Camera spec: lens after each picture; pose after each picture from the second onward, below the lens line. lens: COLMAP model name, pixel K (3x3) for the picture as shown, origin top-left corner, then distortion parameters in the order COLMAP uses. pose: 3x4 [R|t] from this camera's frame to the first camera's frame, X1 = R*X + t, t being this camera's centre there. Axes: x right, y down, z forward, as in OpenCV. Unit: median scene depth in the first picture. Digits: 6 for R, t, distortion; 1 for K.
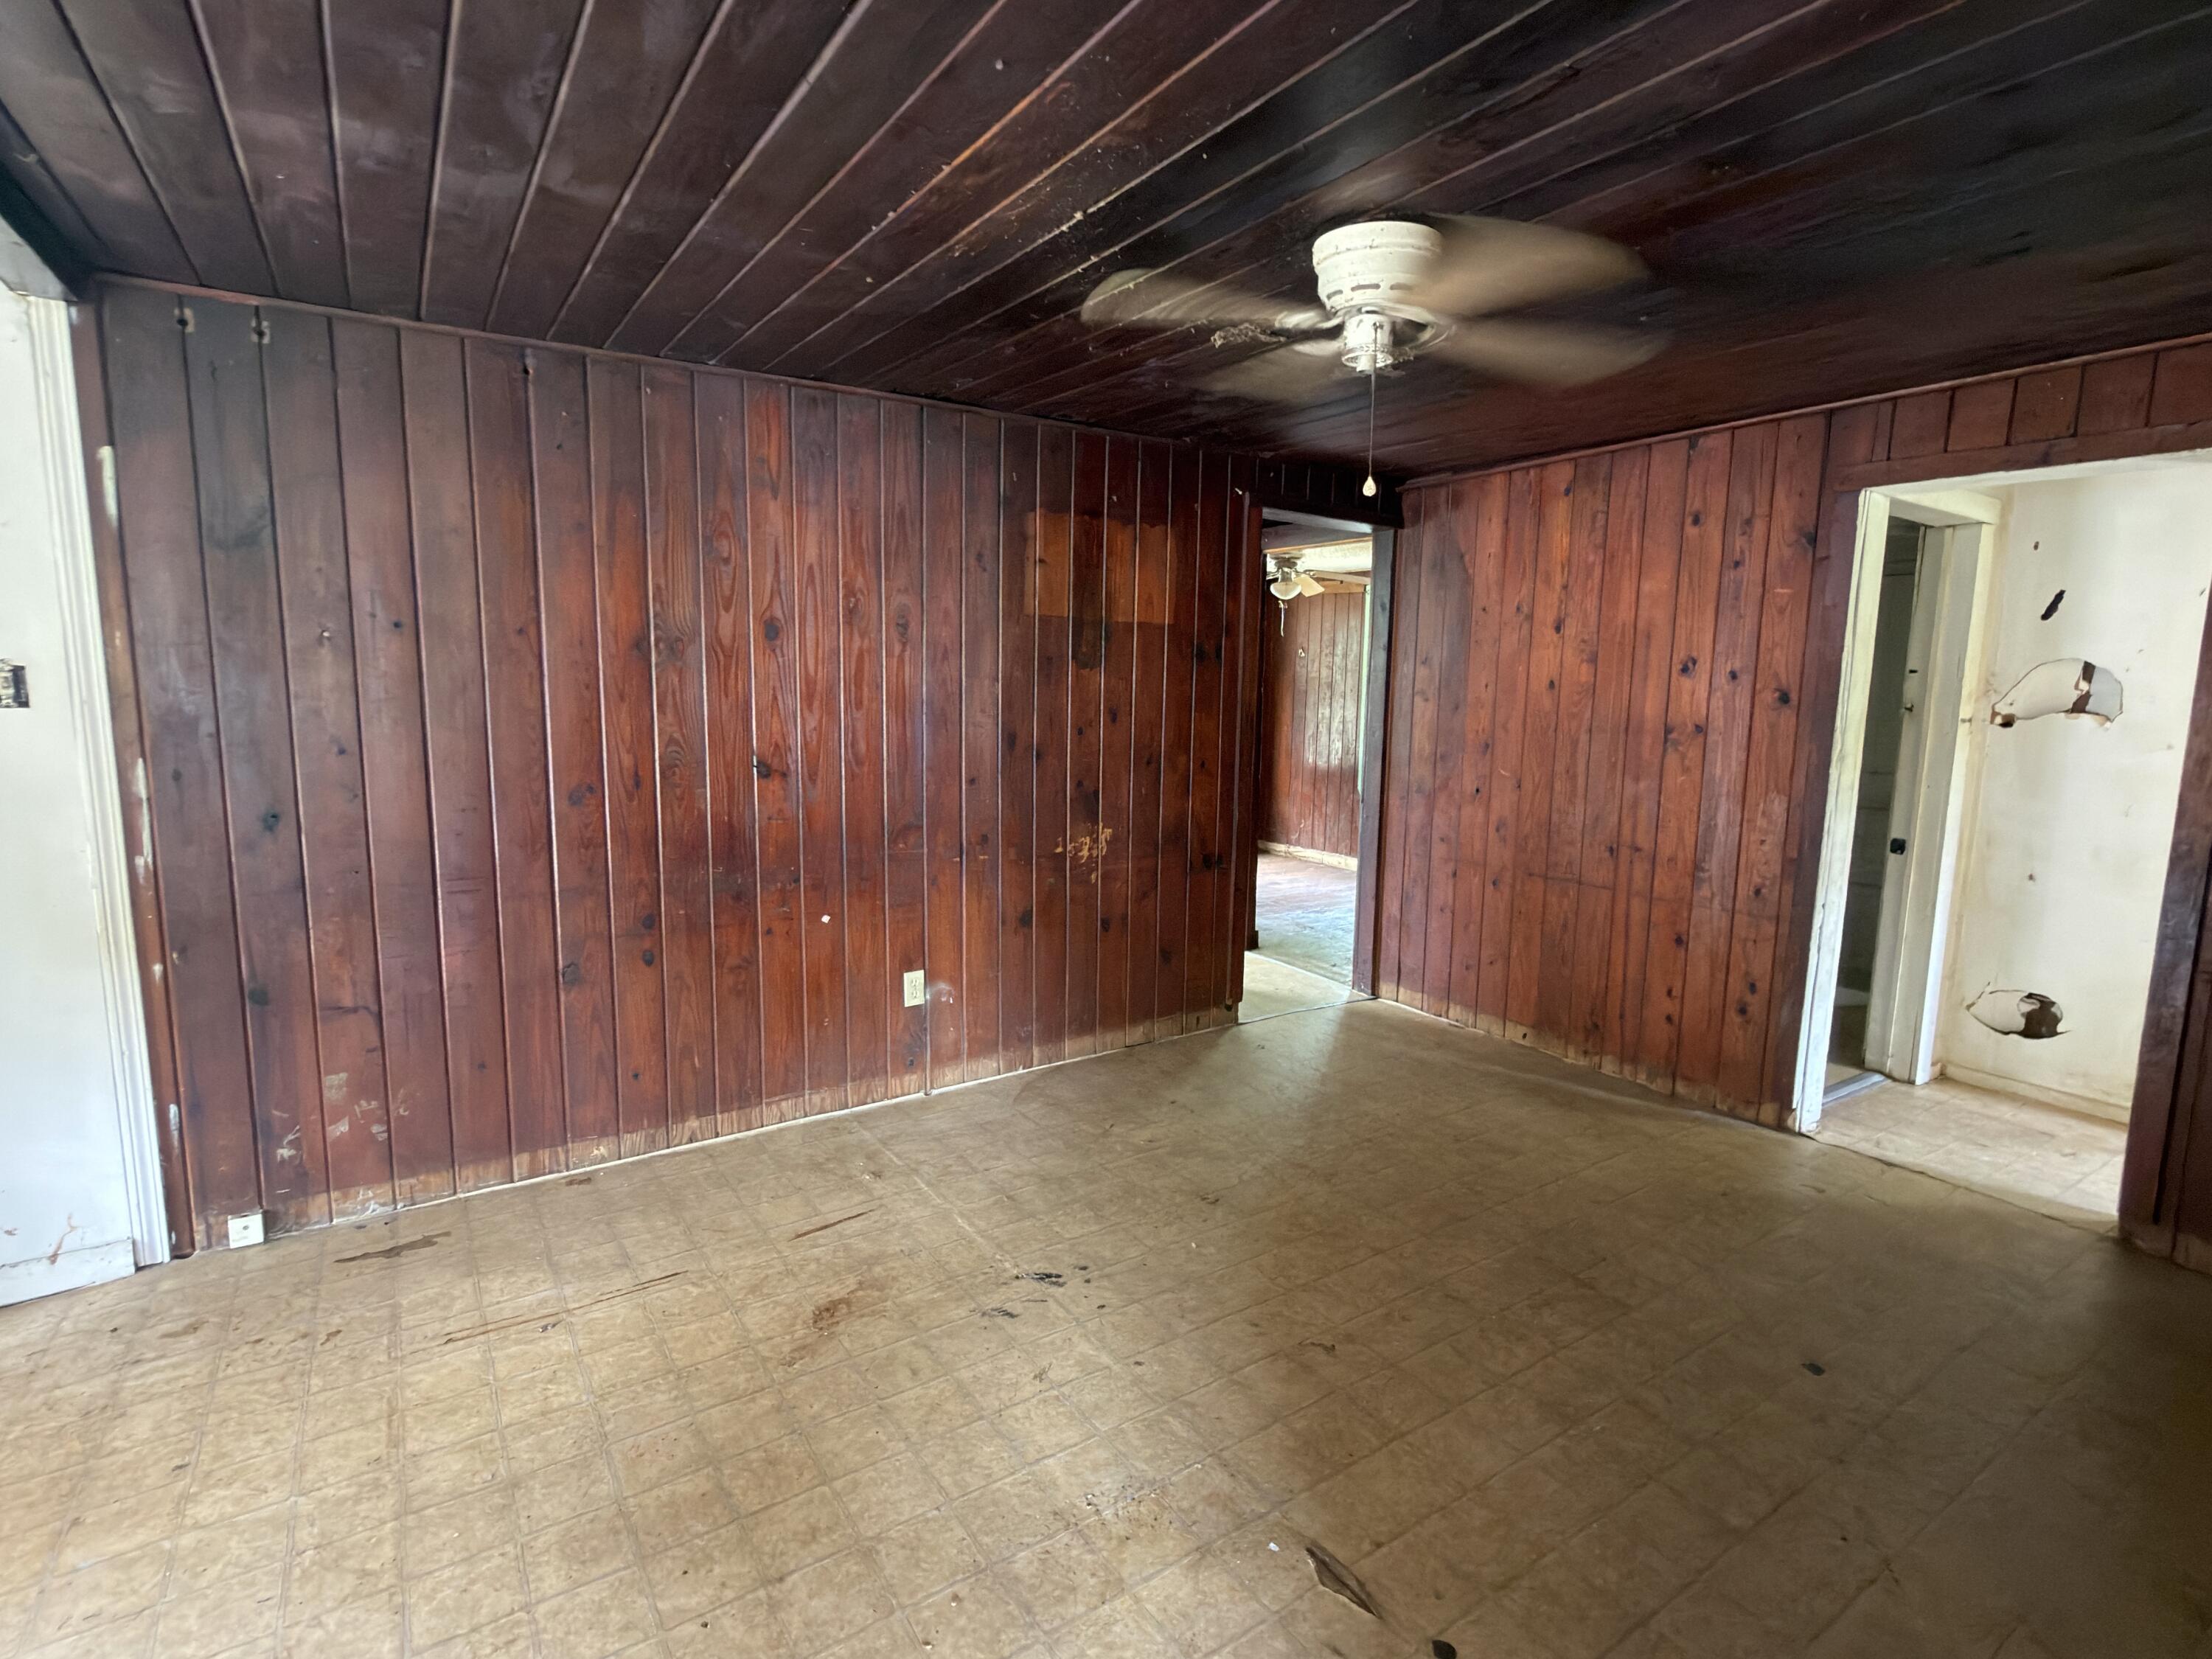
lens RADIAL K [[1091.9, 0, 1106.0], [0, 1091.9, 829.5], [0, 0, 1]] dist [0.032342, -0.023758]
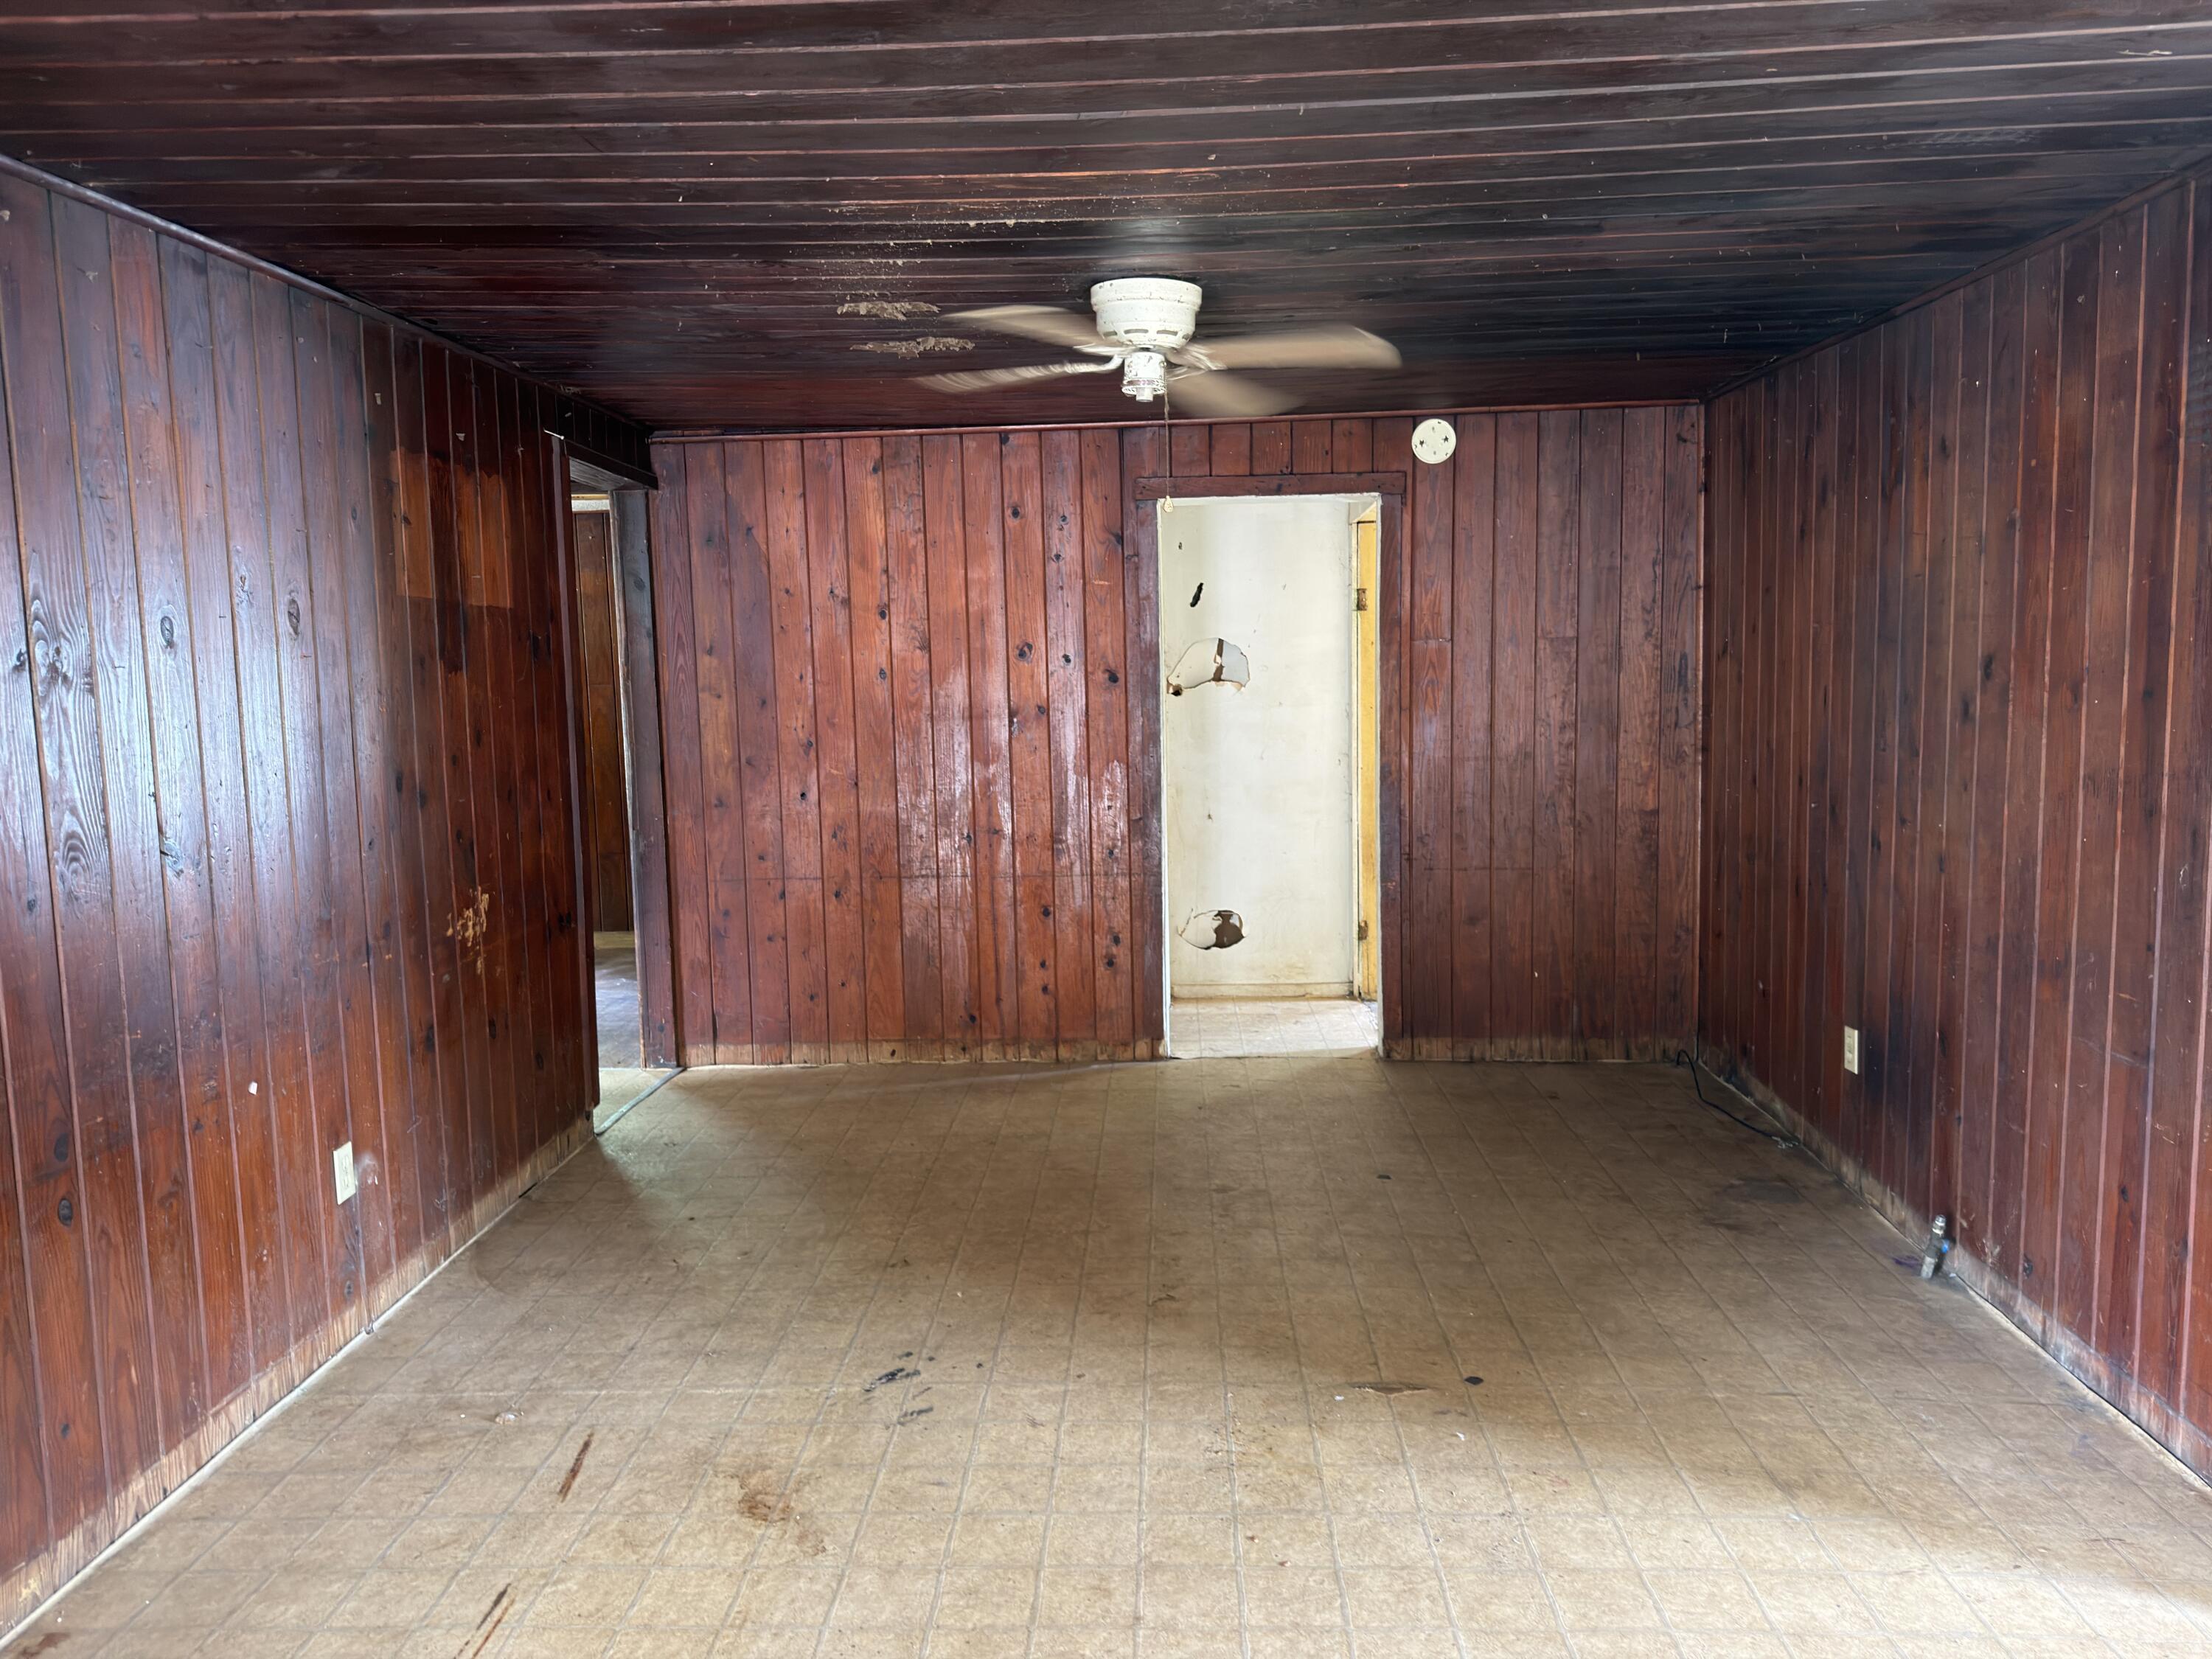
lens RADIAL K [[1570.7, 0, 1107.4], [0, 1570.7, 819.9], [0, 0, 1]] dist [0.058648, -0.064781]
pose [[0.580925, -0.110720, 0.806391, -0.638948], [0.141769, 0.989326, 0.033706, -0.028014], [-0.801516, 0.094741, 0.590421, 0.066617]]
